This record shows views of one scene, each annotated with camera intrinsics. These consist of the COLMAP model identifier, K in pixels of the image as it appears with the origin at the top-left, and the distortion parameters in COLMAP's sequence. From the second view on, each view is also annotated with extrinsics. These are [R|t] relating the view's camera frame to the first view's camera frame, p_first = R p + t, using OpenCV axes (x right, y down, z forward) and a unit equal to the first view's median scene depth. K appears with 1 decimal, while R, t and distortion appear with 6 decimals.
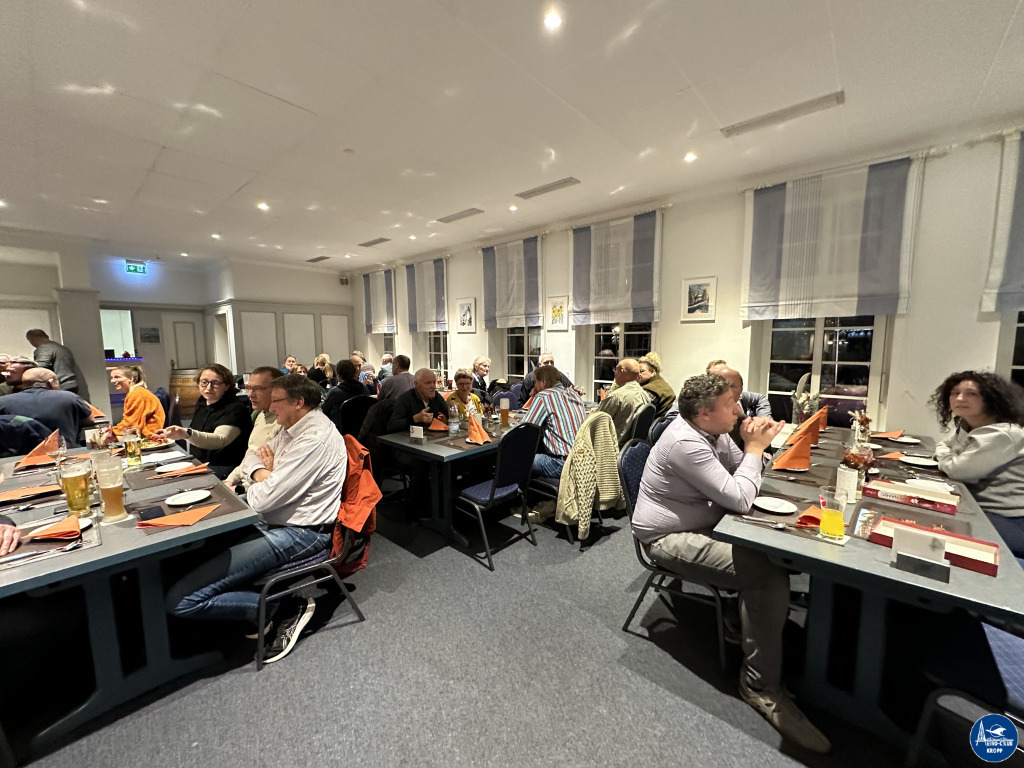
lens RADIAL K [[405.6, 0, 513.8], [0, 405.6, 386.7], [0, 0, 1]] dist [-0.002998, 0.000882]
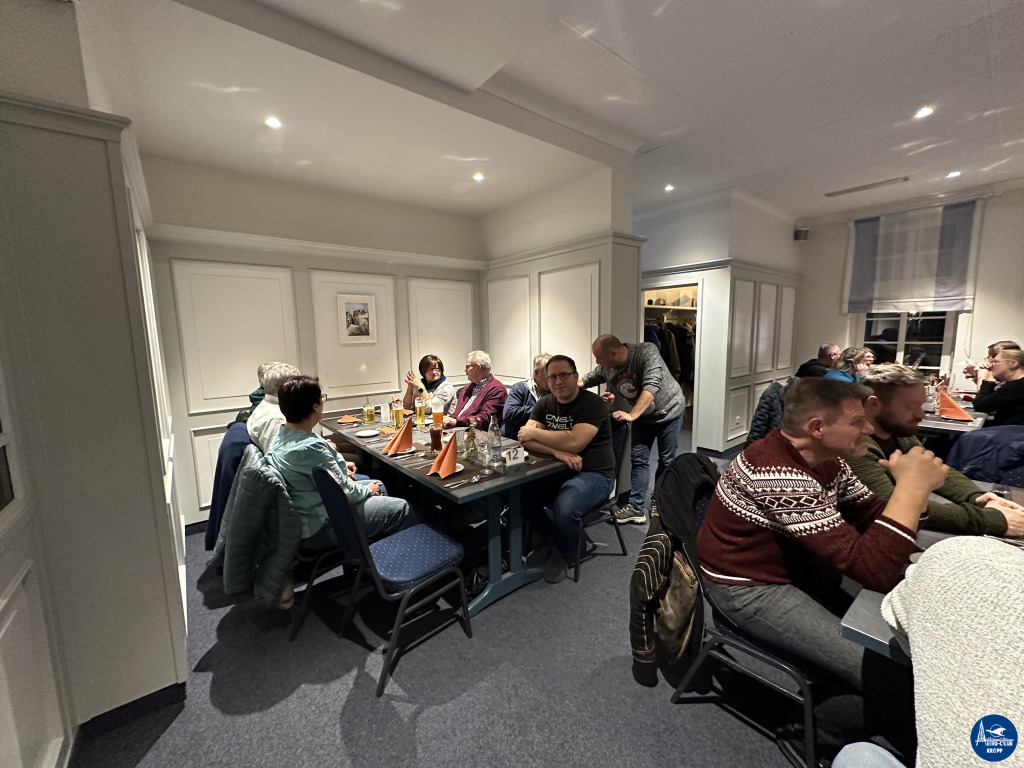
lens RADIAL K [[405.6, 0, 512.8], [0, 405.6, 384.2], [0, 0, 1]] dist [-0.002998, 0.000882]
pose [[0.986065, 0.006972, -0.166214, -1.235158], [-0.003922, 0.999818, 0.018672, -0.047948], [0.166314, -0.017760, 0.985913, 0.447774]]
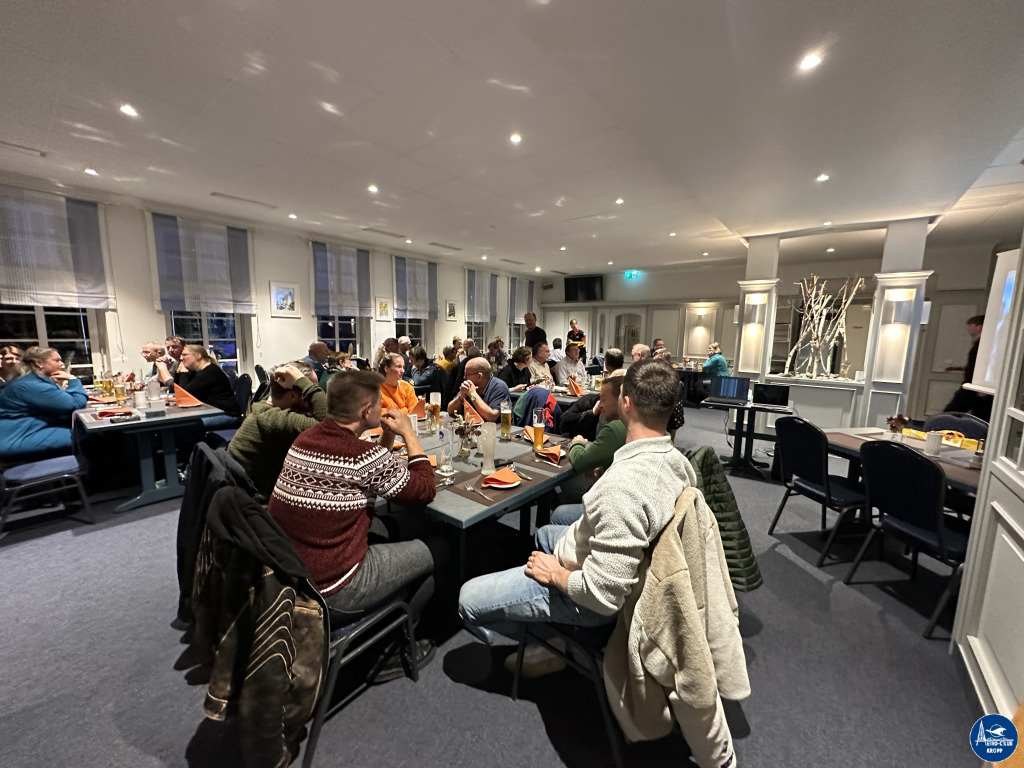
lens RADIAL K [[405.6, 0, 513.3], [0, 405.6, 385.0], [0, 0, 1]] dist [-0.002998, 0.000882]
pose [[-0.040029, -0.129866, 0.990723, -1.383764], [0.090968, 0.986927, 0.133044, -0.063379], [-0.995049, 0.095450, -0.027692, 0.606131]]
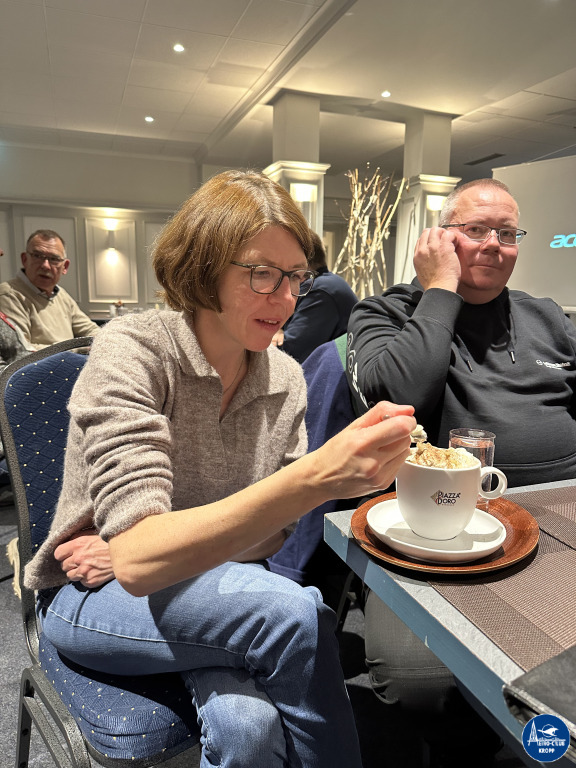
lens RADIAL K [[543.6, 0, 278.9], [0, 543.6, 384.8], [0, 0, 1]] dist [0.043676, -0.052818]
pose [[-0.876511, -0.080457, 0.474610, -0.765008], [0.046816, 0.967012, 0.250390, -0.002545], [-0.479099, 0.241689, -0.843831, 0.825466]]
